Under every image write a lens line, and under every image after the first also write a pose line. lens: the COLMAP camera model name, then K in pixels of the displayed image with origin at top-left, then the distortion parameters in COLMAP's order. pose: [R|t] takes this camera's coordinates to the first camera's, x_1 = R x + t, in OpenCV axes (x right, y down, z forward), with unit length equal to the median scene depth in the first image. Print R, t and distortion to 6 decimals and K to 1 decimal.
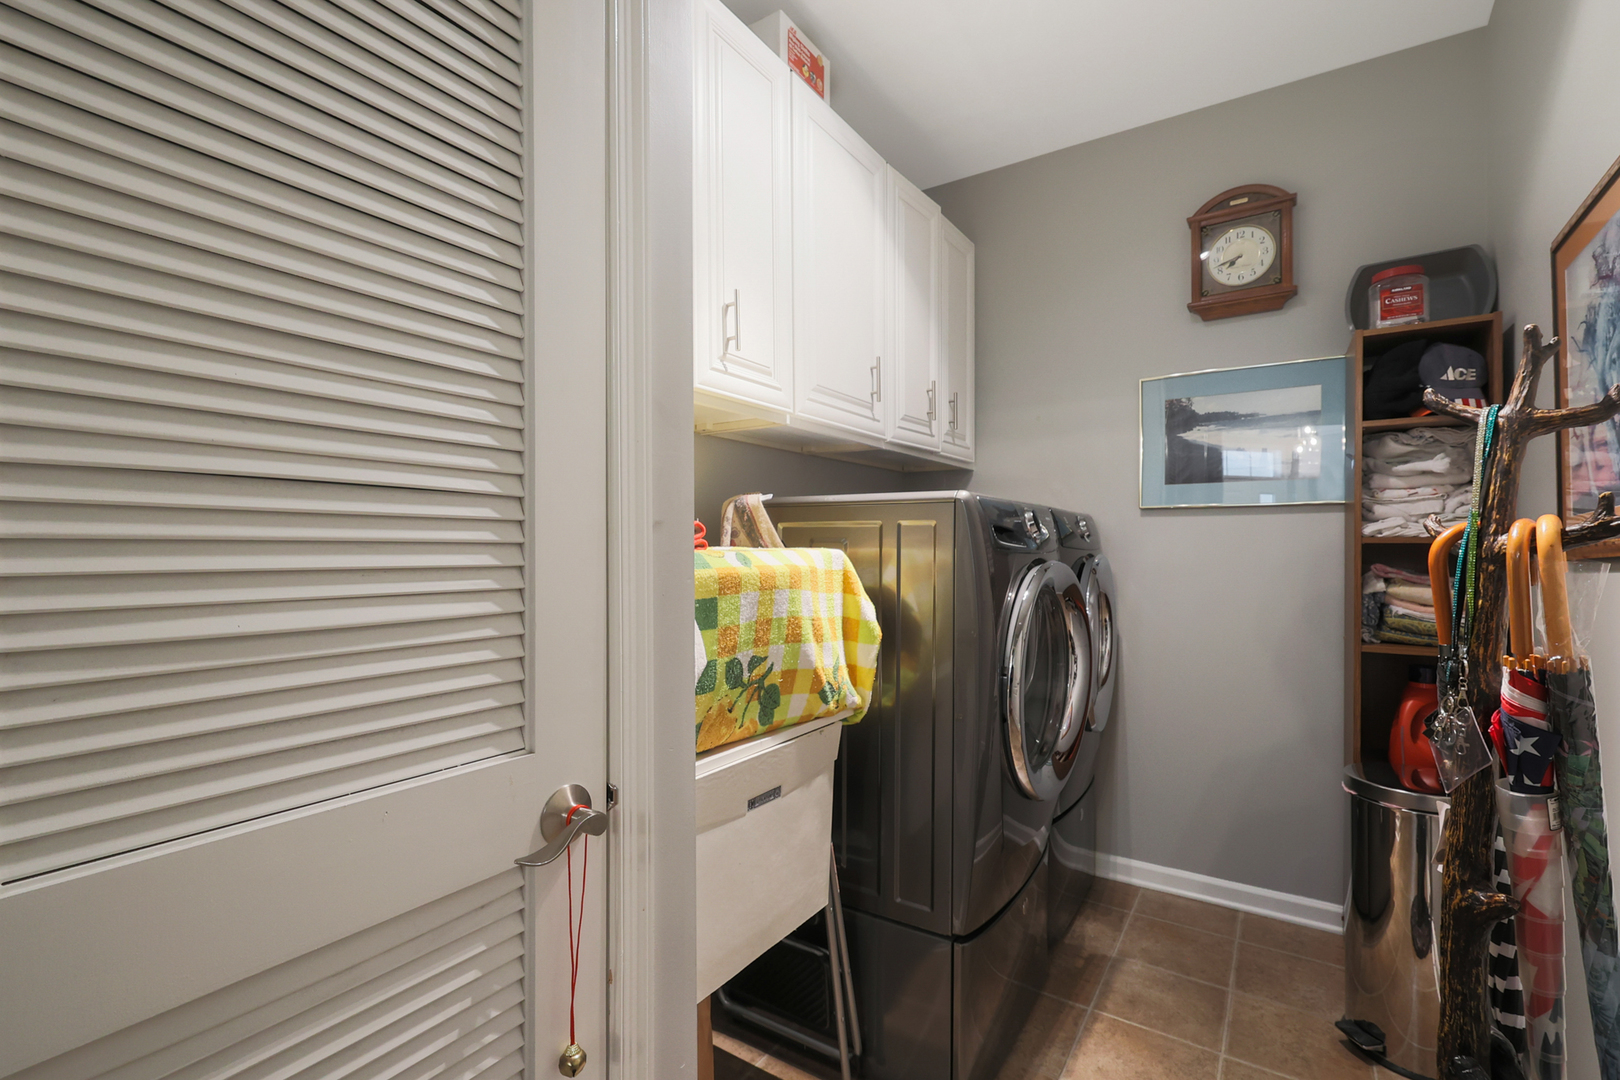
lens RADIAL K [[723.5, 0, 828.2], [0, 723.5, 548.6], [0, 0, 1]] dist [0.002584, 0.000361]
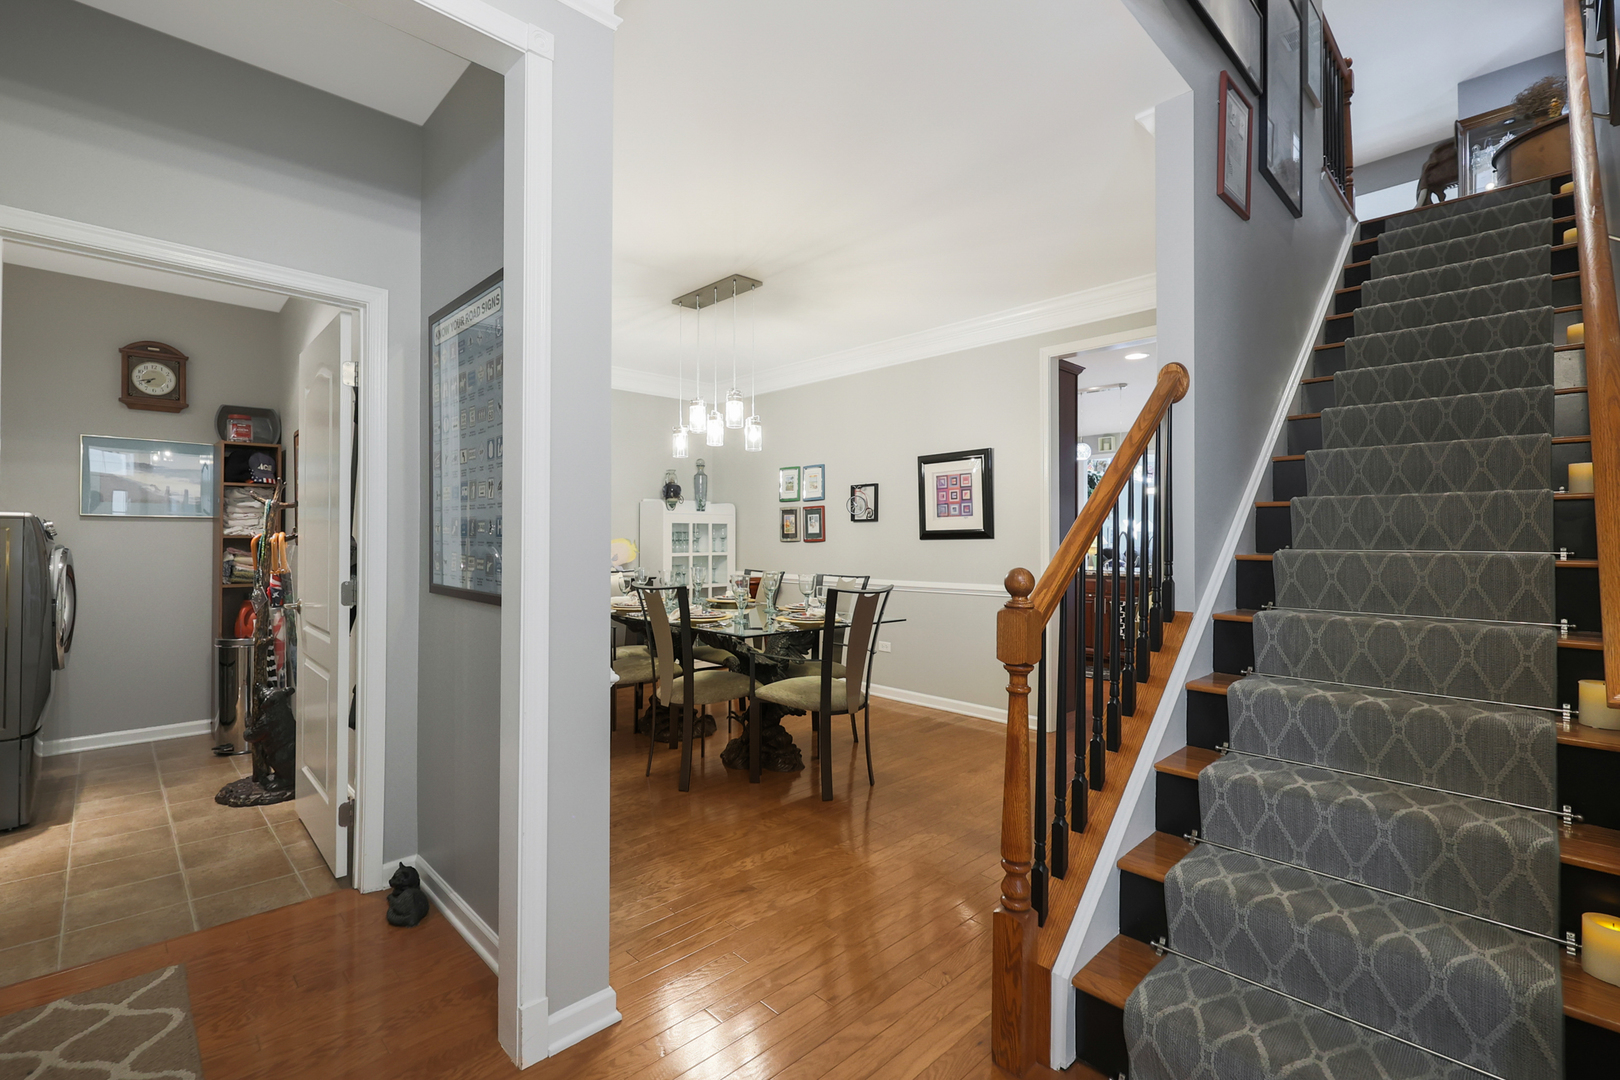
lens RADIAL K [[722.4, 0, 799.6], [0, 722.4, 532.9], [0, 0, 1]] dist [-0.001649, -0.000083]
pose [[0.231572, 0.007819, 0.972786, -0.974126], [-0.003147, 0.999968, -0.007288, -0.012383], [-0.972813, -0.001374, 0.231590, -1.191085]]
